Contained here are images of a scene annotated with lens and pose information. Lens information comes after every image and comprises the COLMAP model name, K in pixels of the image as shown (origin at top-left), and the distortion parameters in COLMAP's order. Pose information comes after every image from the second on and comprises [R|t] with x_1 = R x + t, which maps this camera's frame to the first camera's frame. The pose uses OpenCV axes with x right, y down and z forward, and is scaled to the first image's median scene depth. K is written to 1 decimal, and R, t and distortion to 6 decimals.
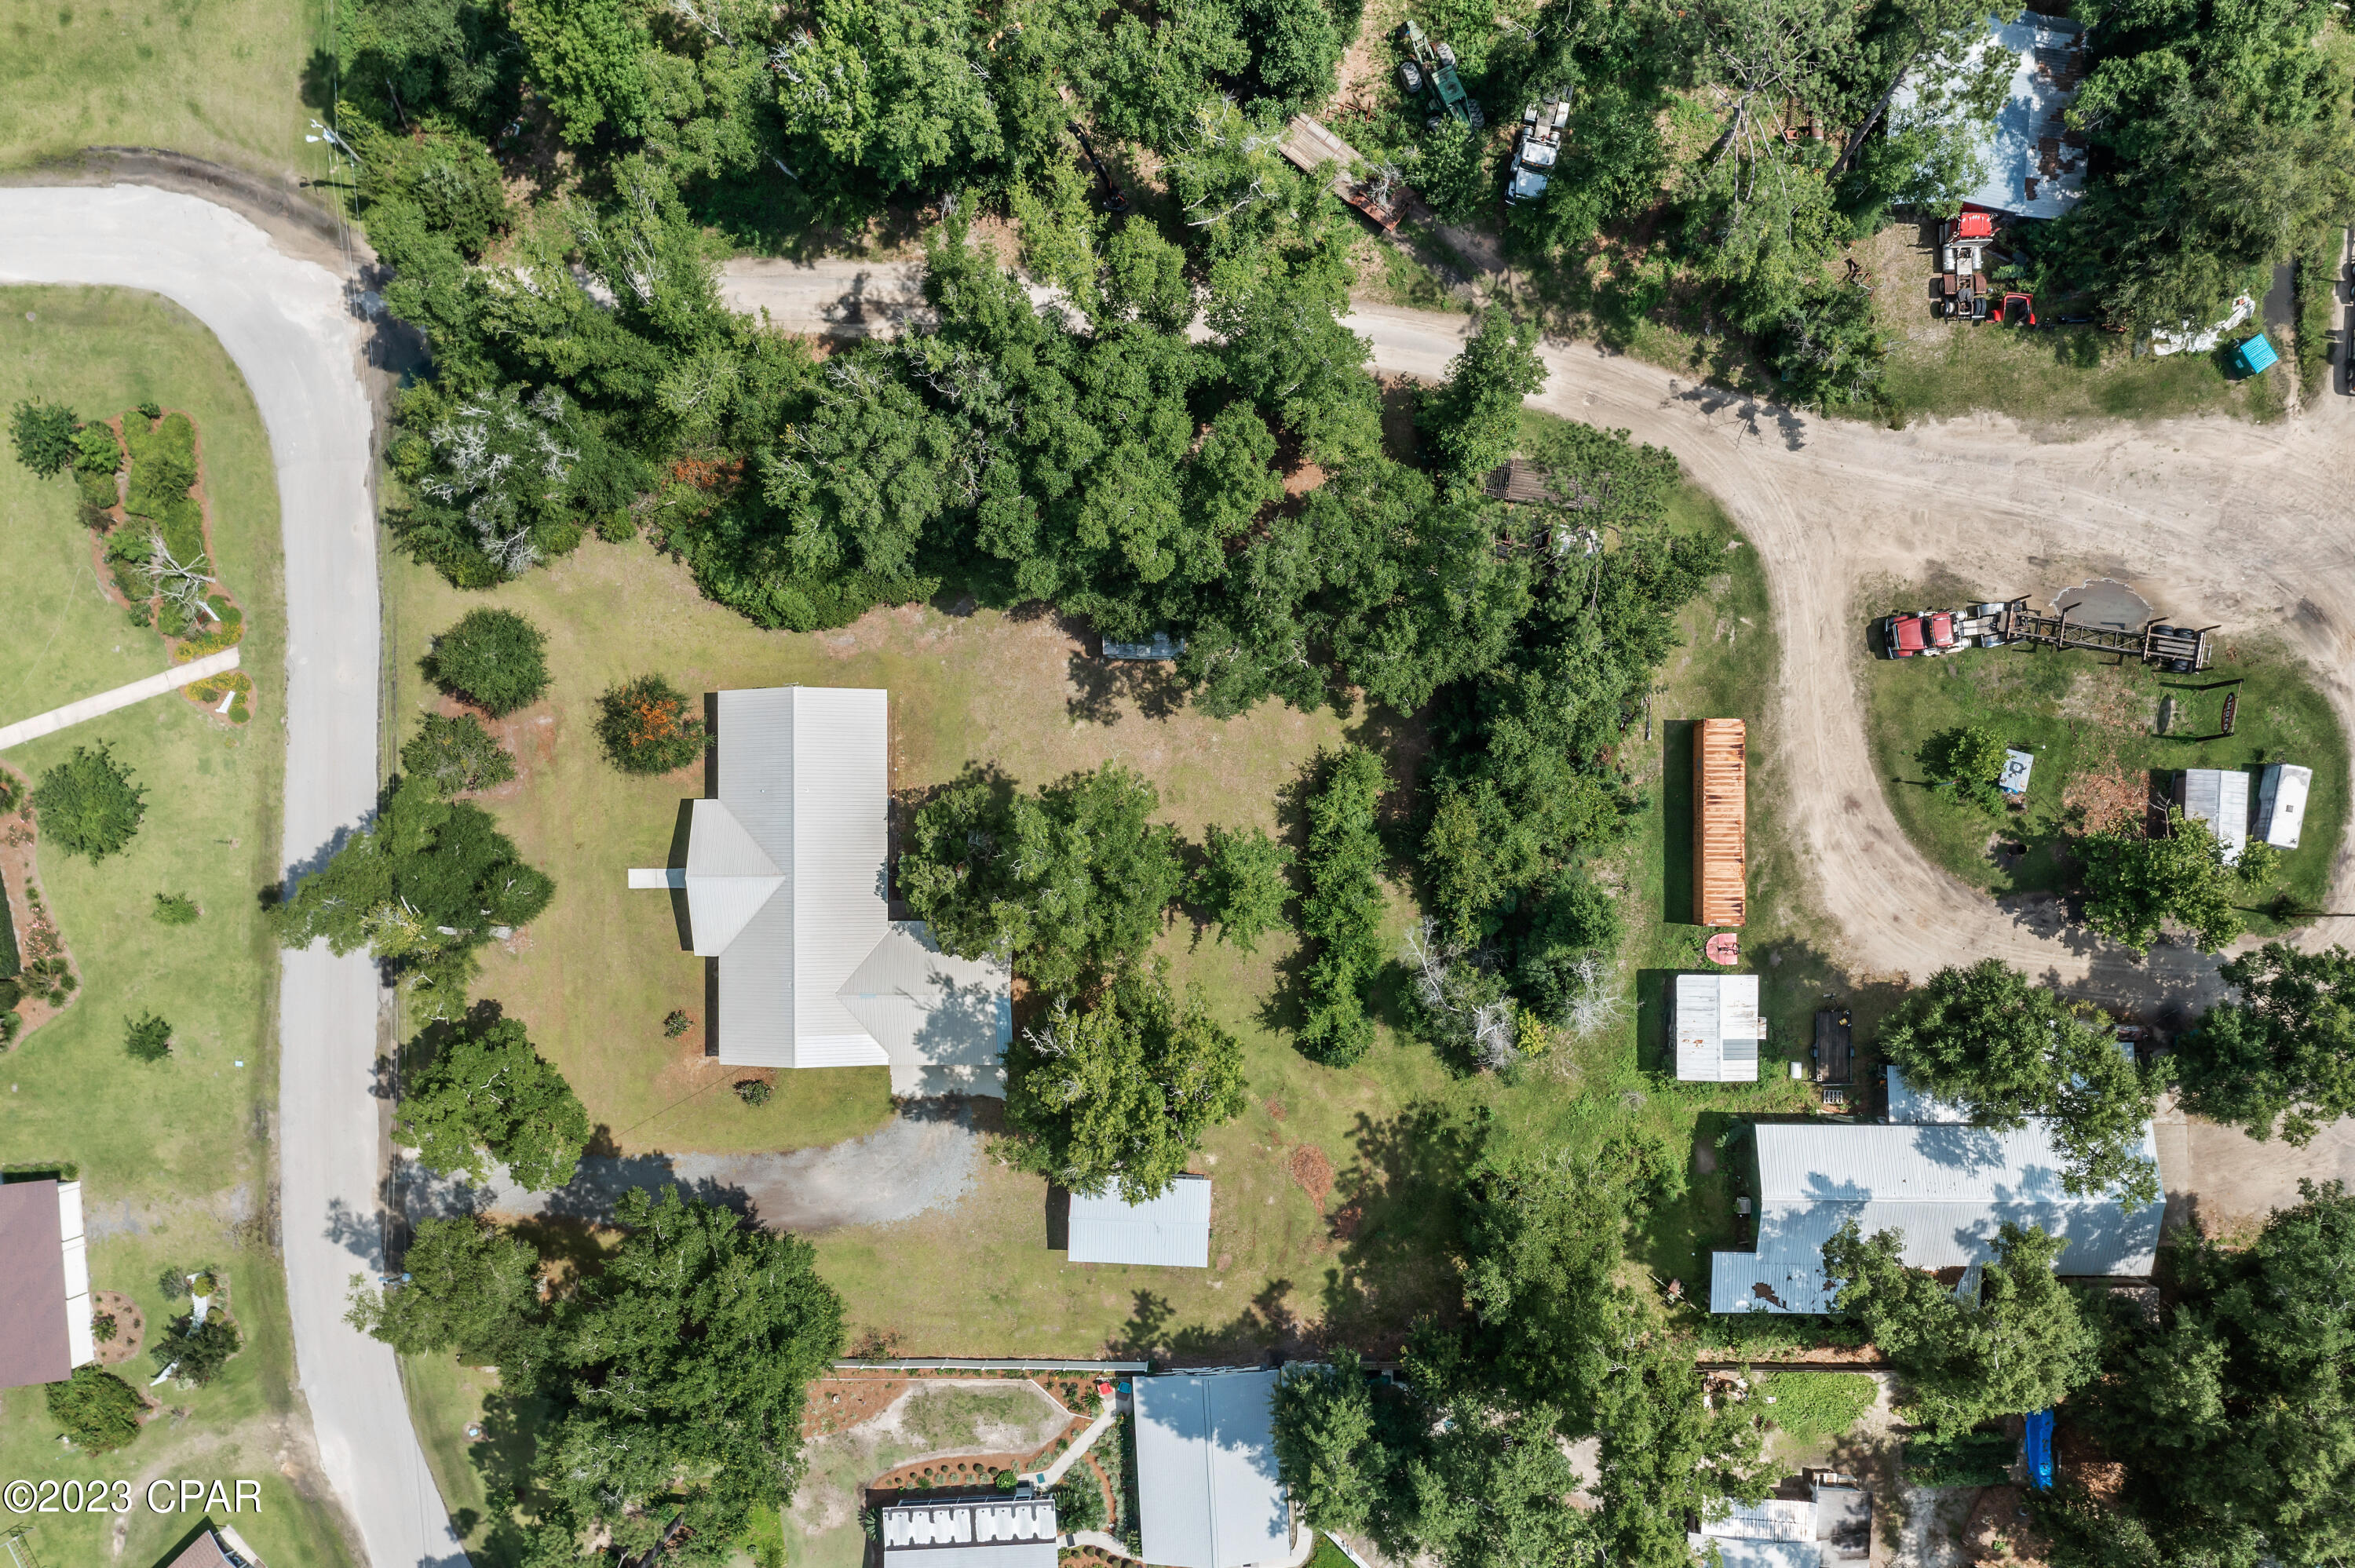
lens RADIAL K [[1808.9, 0, 1190.6], [0, 1808.9, 623.1], [0, 0, 1]] dist [-0.011556, -0.004992]
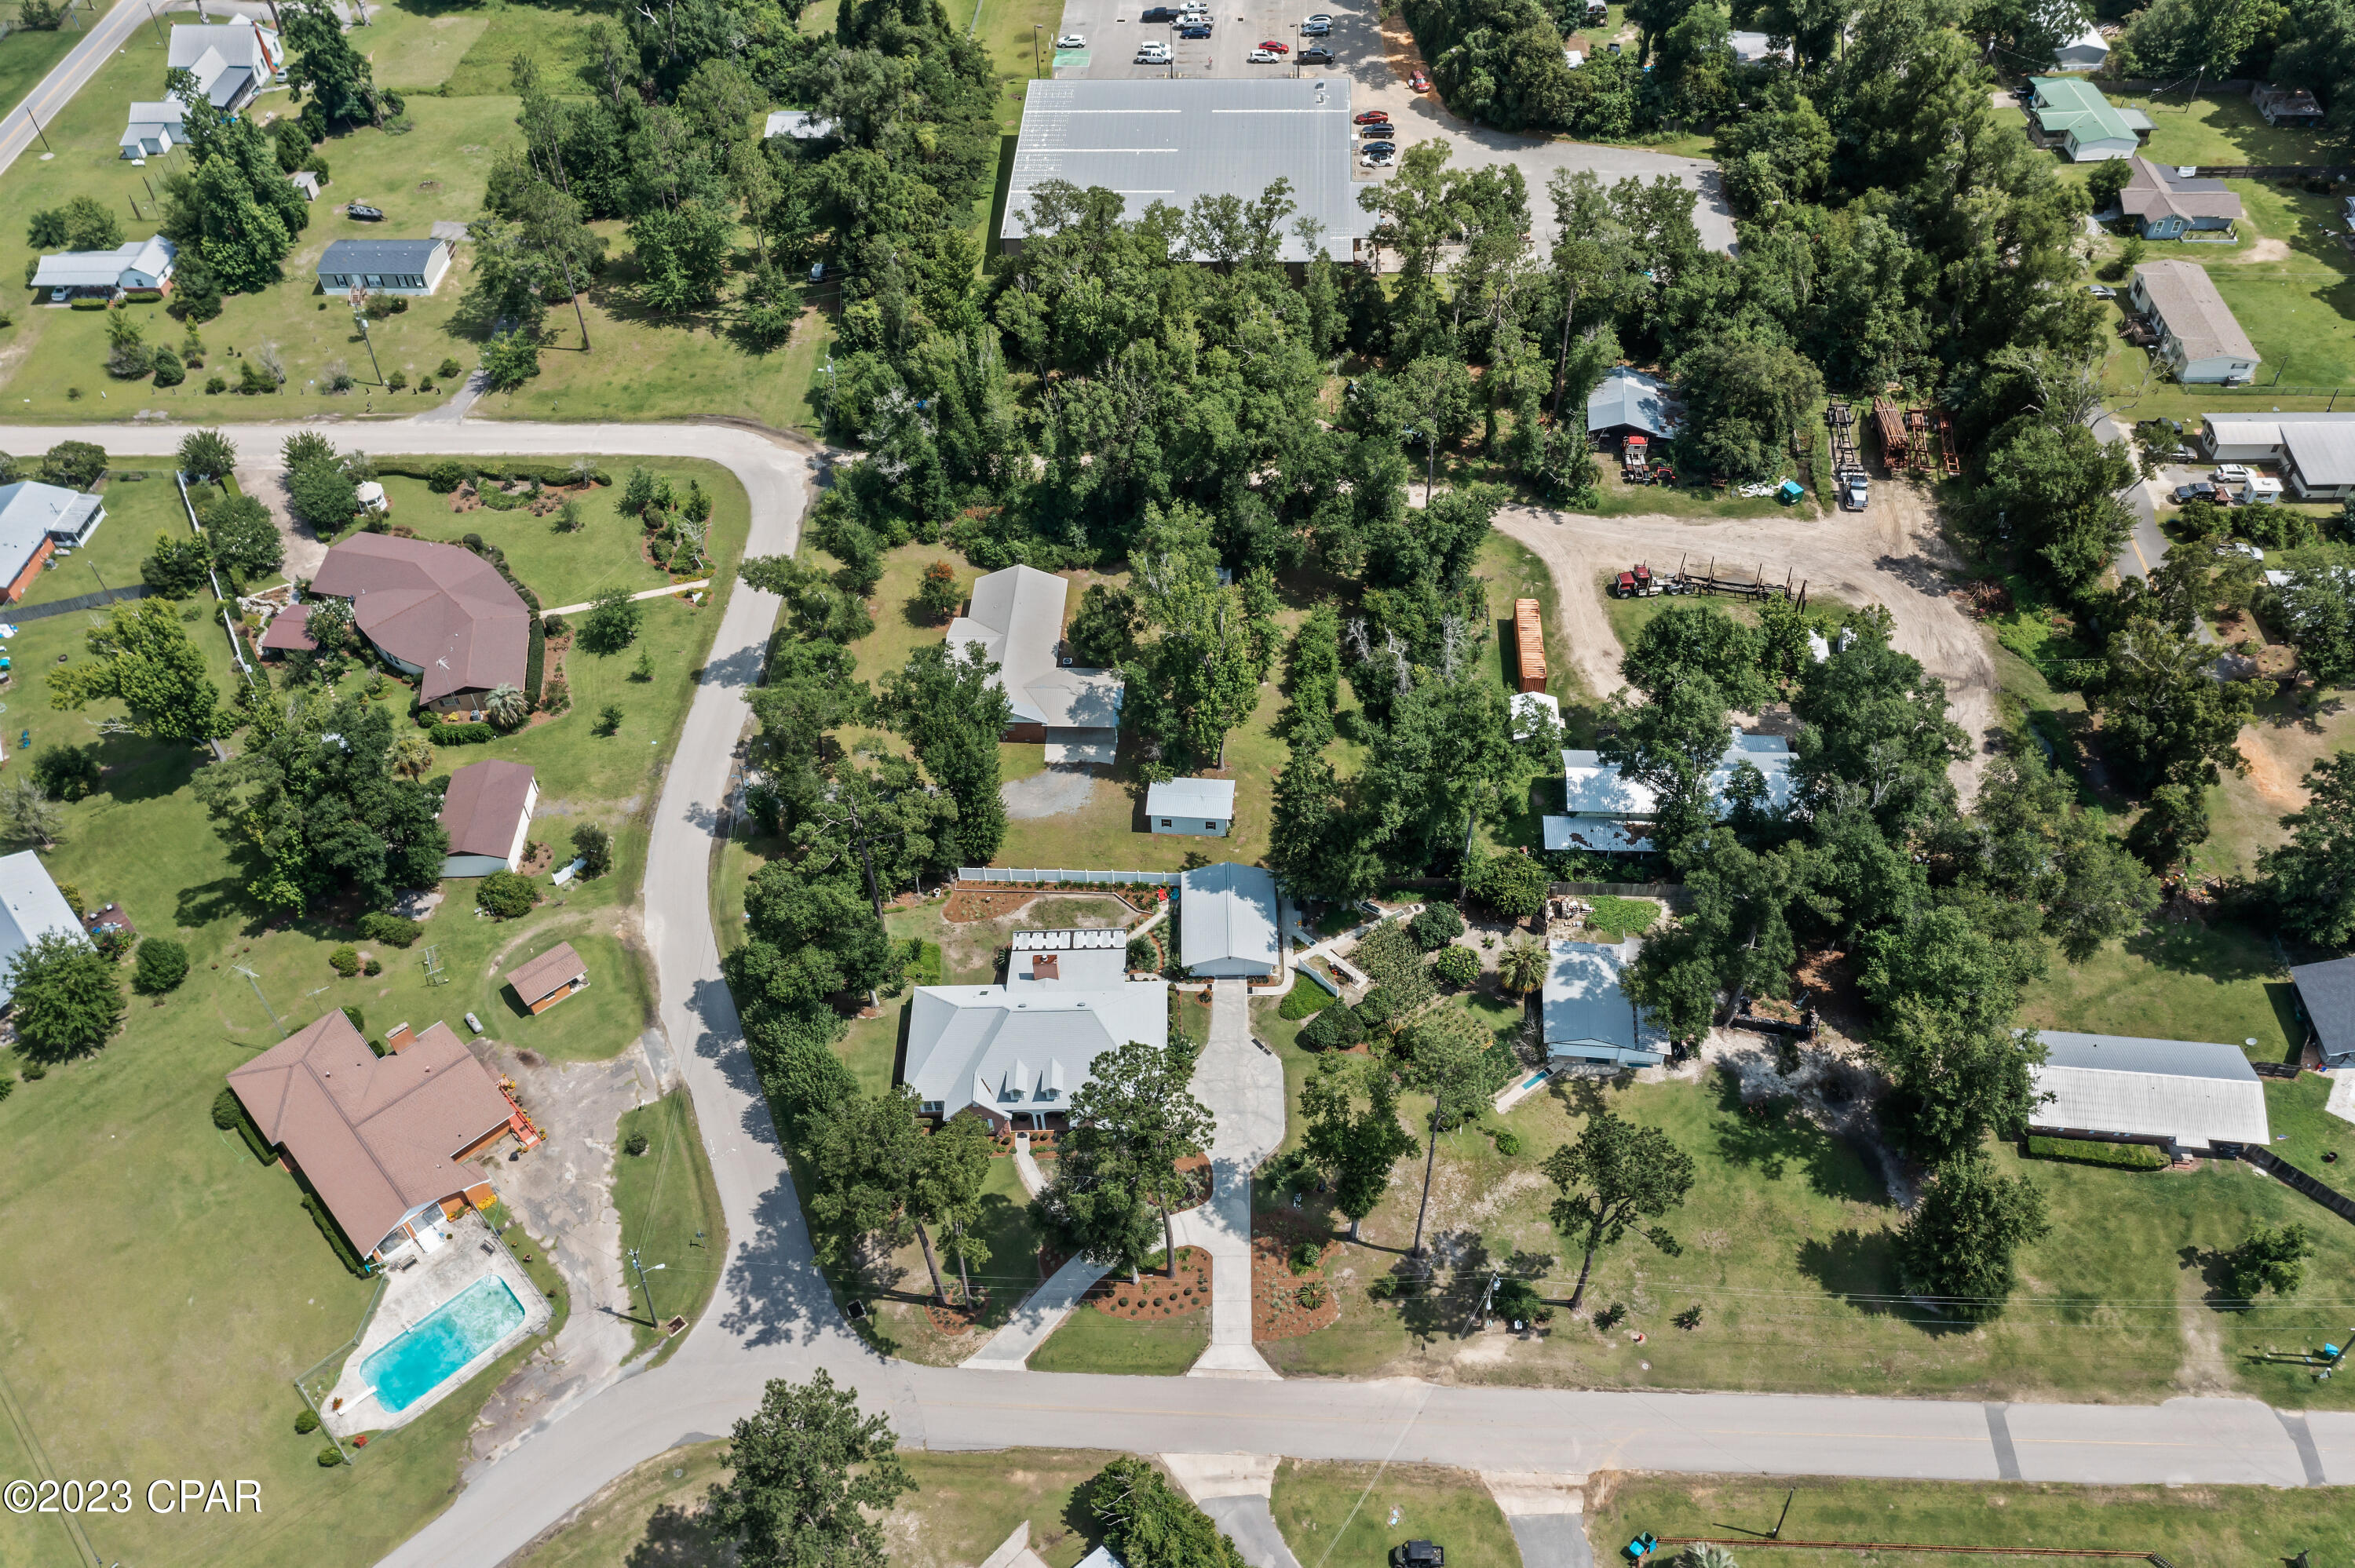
lens RADIAL K [[1875.0, 0, 1177.5], [0, 1875.0, 784.0], [0, 0, 1]] dist [-0.003489, 0.003182]
pose [[0.998349, 0.045466, -0.035111, 0.017521], [-0.057238, 0.735412, -0.675198, 1.451817], [-0.004878, 0.676093, 0.736800, -0.261081]]
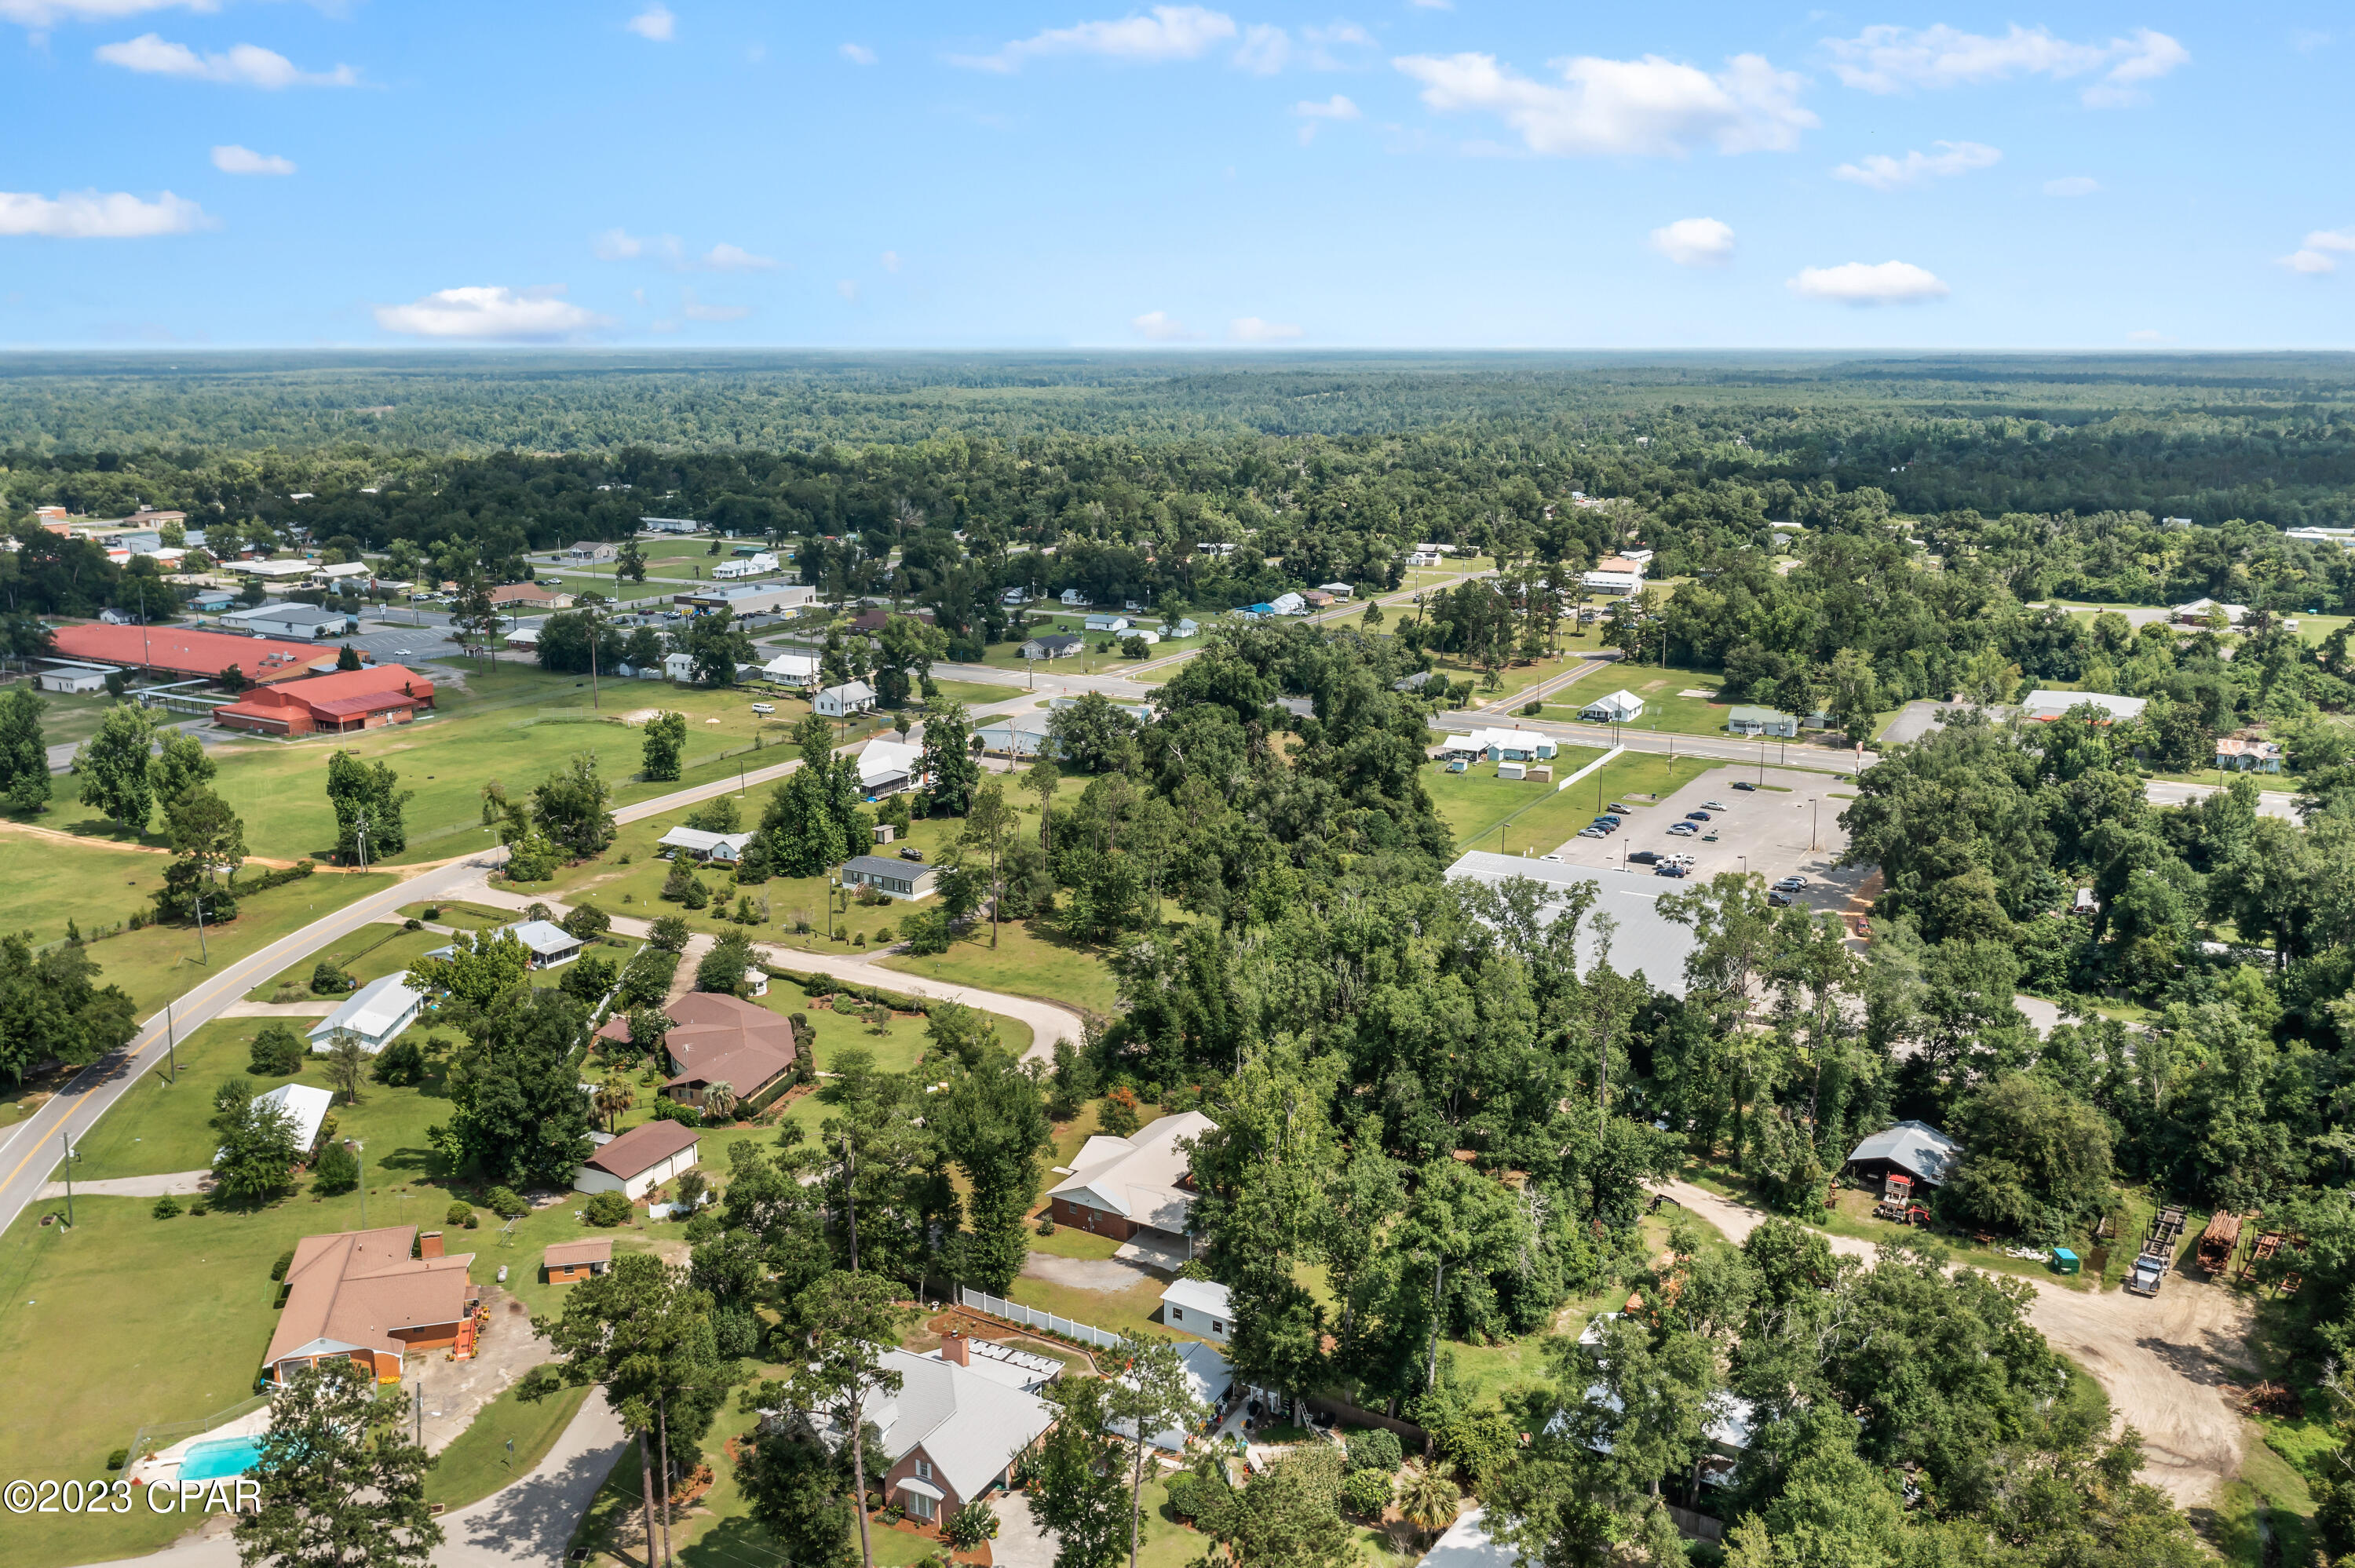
lens RADIAL K [[1892.2, 0, 1179.5], [0, 1892.2, 849.9], [0, 0, 1]] dist [-0.006618, 0.004670]
pose [[0.857464, 0.163064, -0.488023, 0.666690], [-0.514226, 0.238198, -0.823914, 1.571303], [-0.018104, 0.957430, 0.288098, 0.157497]]
